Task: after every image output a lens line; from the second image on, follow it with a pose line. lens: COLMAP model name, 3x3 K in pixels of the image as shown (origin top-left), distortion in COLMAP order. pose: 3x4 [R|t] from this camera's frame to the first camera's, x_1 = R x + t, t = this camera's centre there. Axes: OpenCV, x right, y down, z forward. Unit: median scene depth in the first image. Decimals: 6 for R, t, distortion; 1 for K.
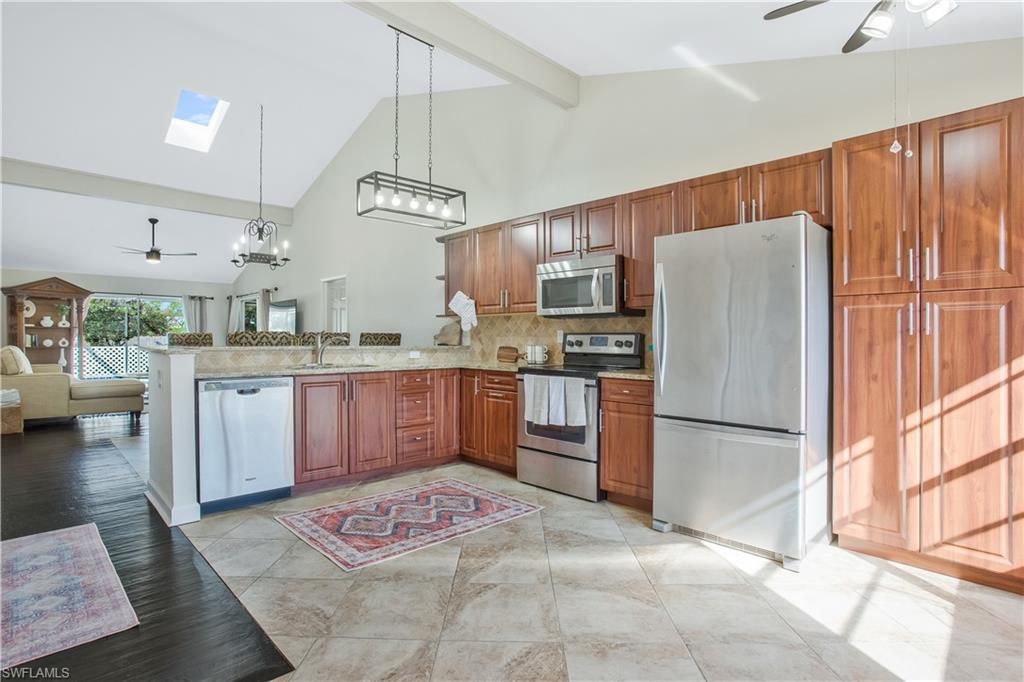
lens RADIAL K [[512.0, 0, 510.4], [0, 512.0, 321.7], [0, 0, 1]] dist [-0.066145, 0.026722]
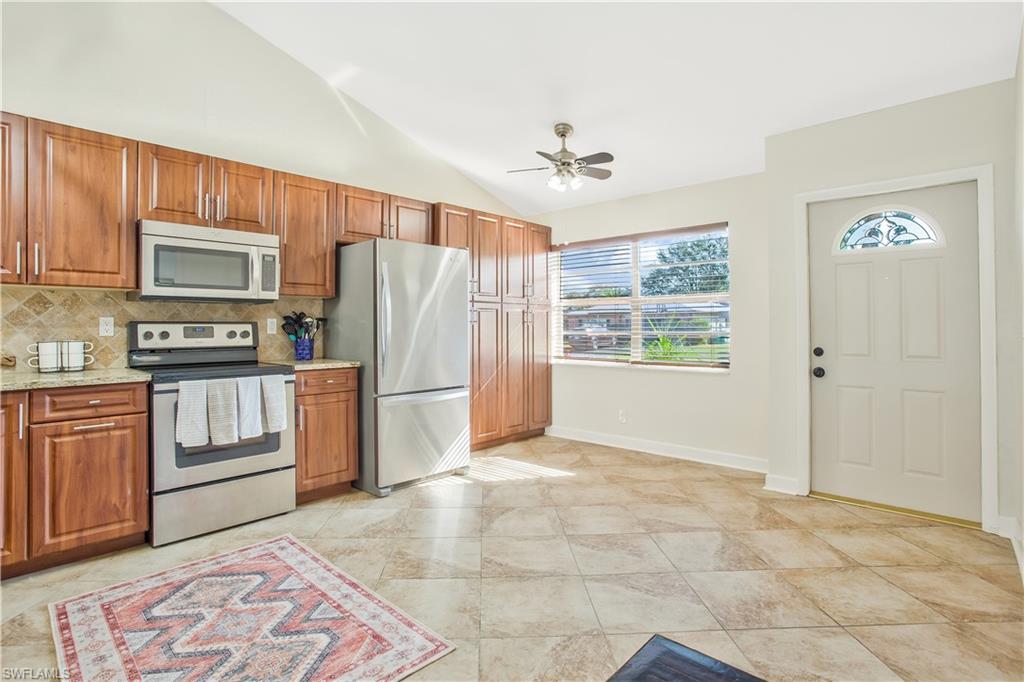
lens RADIAL K [[507.3, 0, 489.1], [0, 507.3, 319.8], [0, 0, 1]] dist [-0.002384, 0.000053]
pose [[-0.005560, 0.008054, 0.999952, -0.658703], [-0.031146, 0.999481, -0.008223, 0.012113], [-0.999499, -0.031190, -0.005306, 0.593720]]
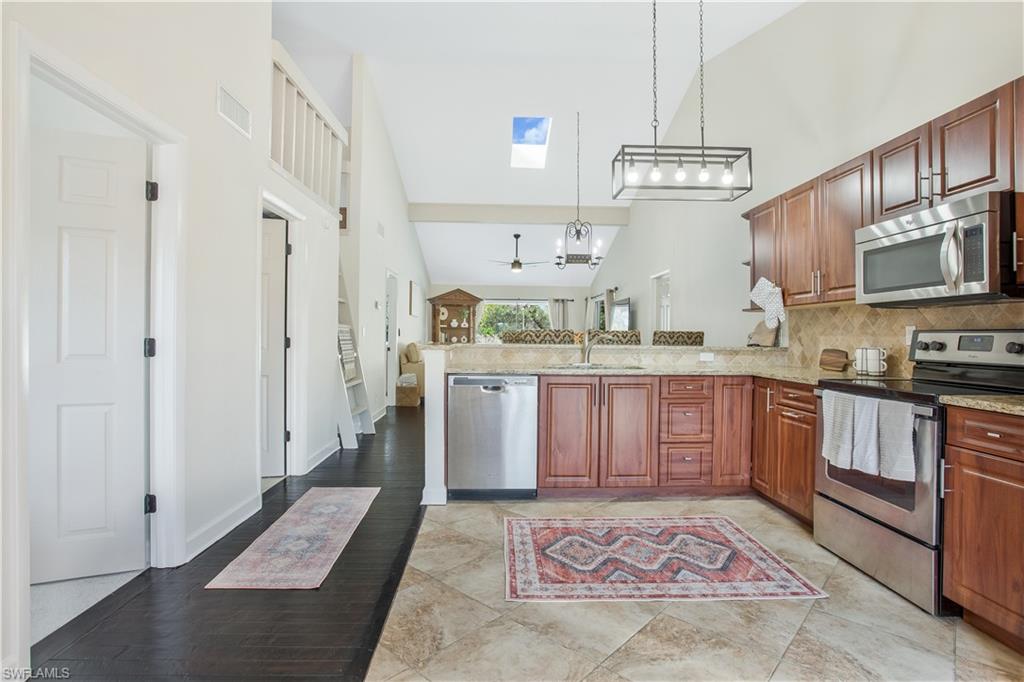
lens RADIAL K [[512.0, 0, 510.4], [0, 512.0, 321.7], [0, 0, 1]] dist [-0.066145, 0.026722]
pose [[0.737570, -0.013908, -0.675127, 0.172741], [0.015059, 0.999878, -0.004147, 0.007388], [0.675102, -0.007108, 0.737690, 0.218914]]
